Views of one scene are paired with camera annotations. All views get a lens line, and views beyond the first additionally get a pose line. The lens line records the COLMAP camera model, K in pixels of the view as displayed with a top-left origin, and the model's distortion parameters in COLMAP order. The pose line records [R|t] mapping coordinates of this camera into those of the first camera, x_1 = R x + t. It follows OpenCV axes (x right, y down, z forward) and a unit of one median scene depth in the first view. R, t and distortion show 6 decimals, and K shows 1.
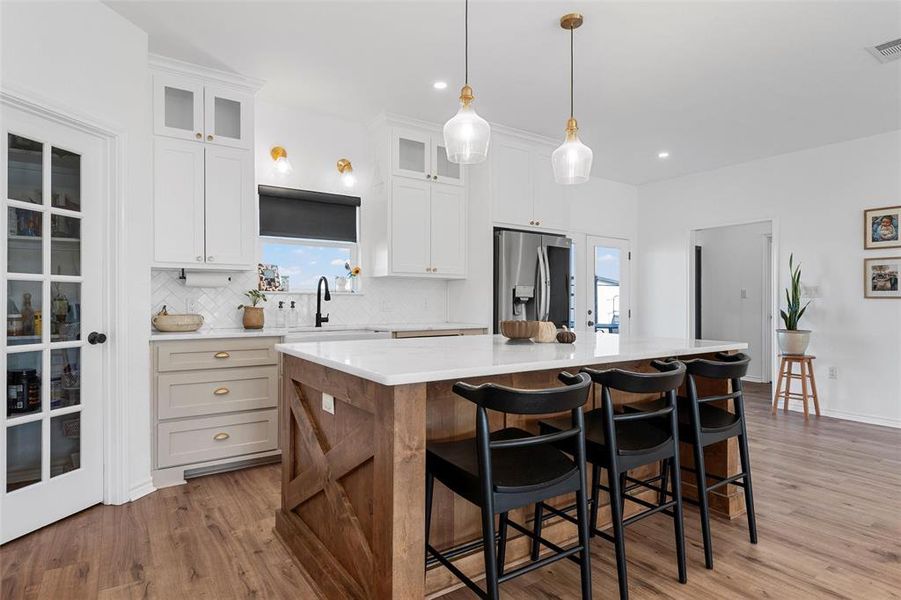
lens RADIAL K [[489.1, 0, 453.6], [0, 489.1, 300.6], [0, 0, 1]] dist [-0.001176, -0.001027]
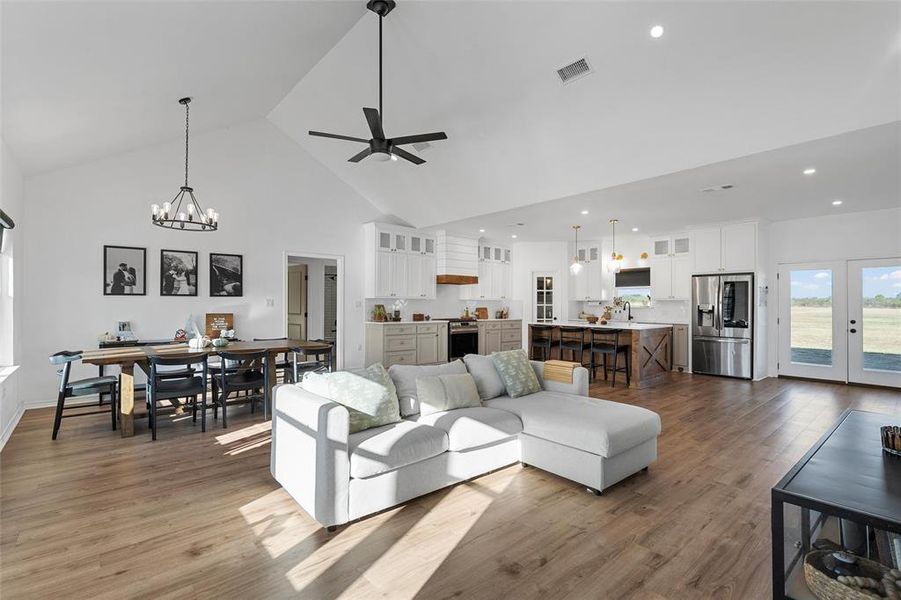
lens RADIAL K [[411.4, 0, 453.4], [0, 411.4, 299.5], [0, 0, 1]] dist [0.001340, -0.000333]
pose [[0.113777, -0.014166, -0.993405, 2.067256], [-0.001445, 0.999895, -0.014424, -0.028016], [0.993505, 0.003076, 0.113745, -0.230987]]
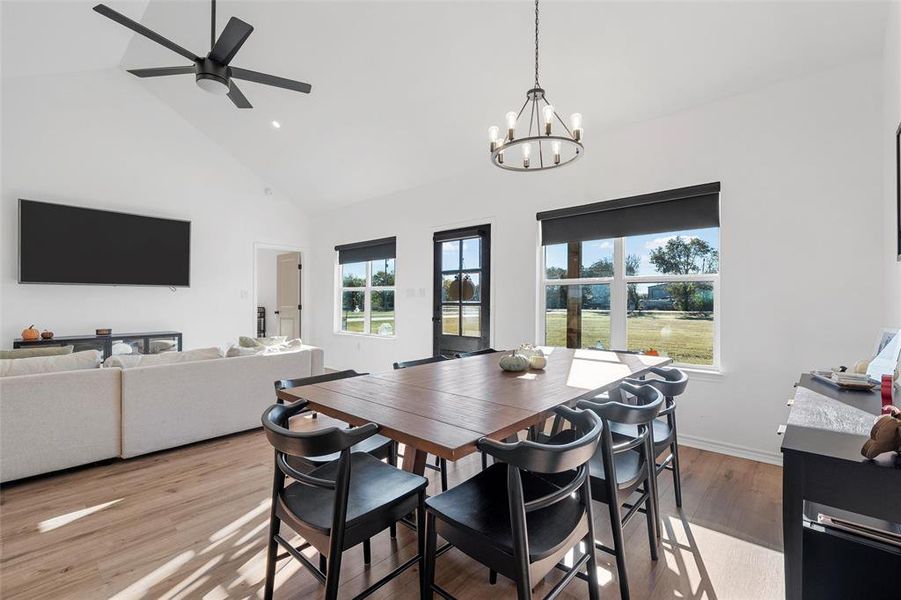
lens RADIAL K [[393.6, 0, 455.1], [0, 393.6, 300.9], [0, 0, 1]] dist [0.001911, 0.000069]
pose [[-0.236923, -0.002465, 0.971525, 0.100122], [-0.004201, 0.999990, 0.001513, -0.005565], [-0.971519, -0.003723, -0.236931, -0.581477]]
